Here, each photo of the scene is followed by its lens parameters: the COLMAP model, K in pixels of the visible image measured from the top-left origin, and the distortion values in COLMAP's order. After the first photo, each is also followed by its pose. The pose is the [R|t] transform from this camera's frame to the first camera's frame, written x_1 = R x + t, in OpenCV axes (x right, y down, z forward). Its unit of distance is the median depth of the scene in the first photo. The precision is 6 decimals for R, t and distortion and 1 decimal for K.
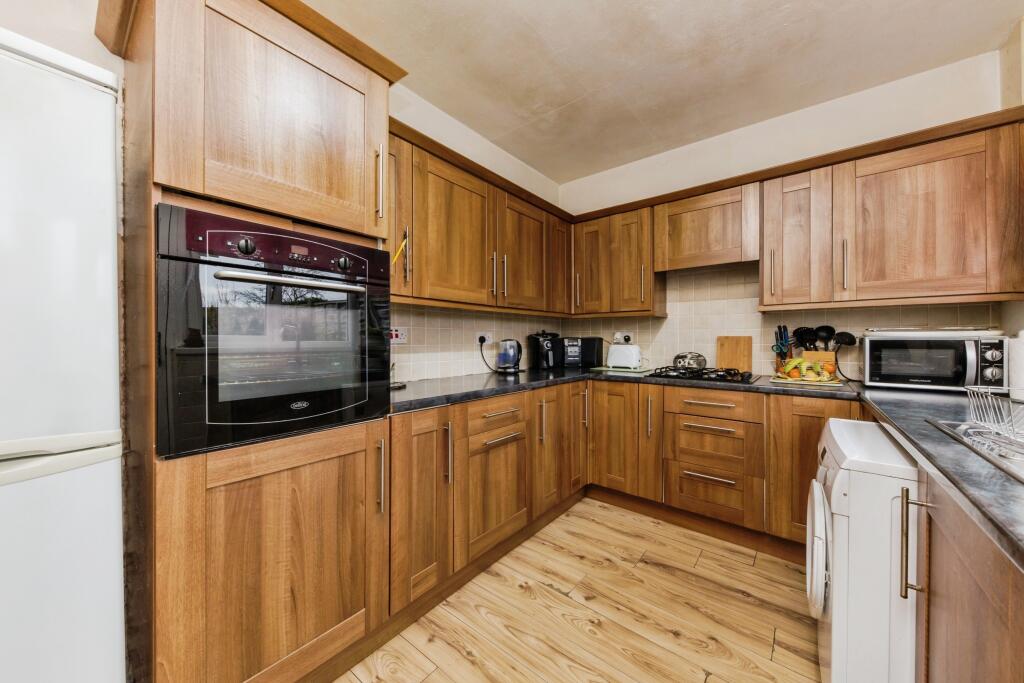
lens RADIAL K [[357.9, 0, 516.2], [0, 357.9, 340.9], [0, 0, 1]] dist [-0.000180, -0.000286]
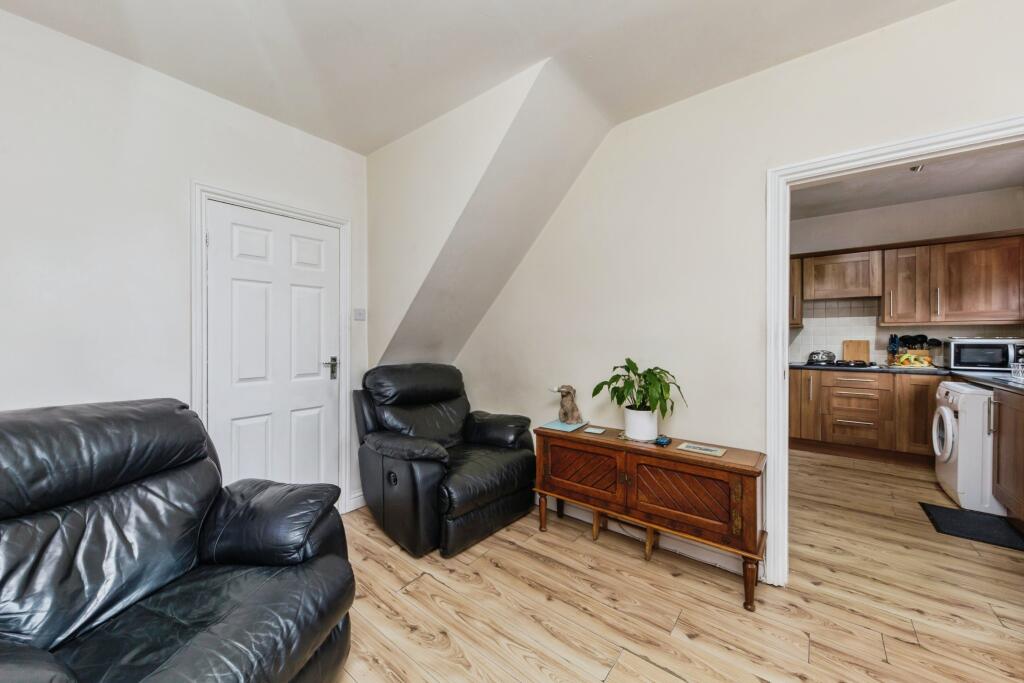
lens RADIAL K [[373.1, 0, 509.9], [0, 373.1, 339.4], [0, 0, 1]] dist [0.001236, 0.000475]
pose [[0.999799, -0.003127, -0.019803, -1.107866], [0.003158, 0.999994, 0.001571, -0.030663], [0.019798, -0.001633, 0.999803, -0.855367]]
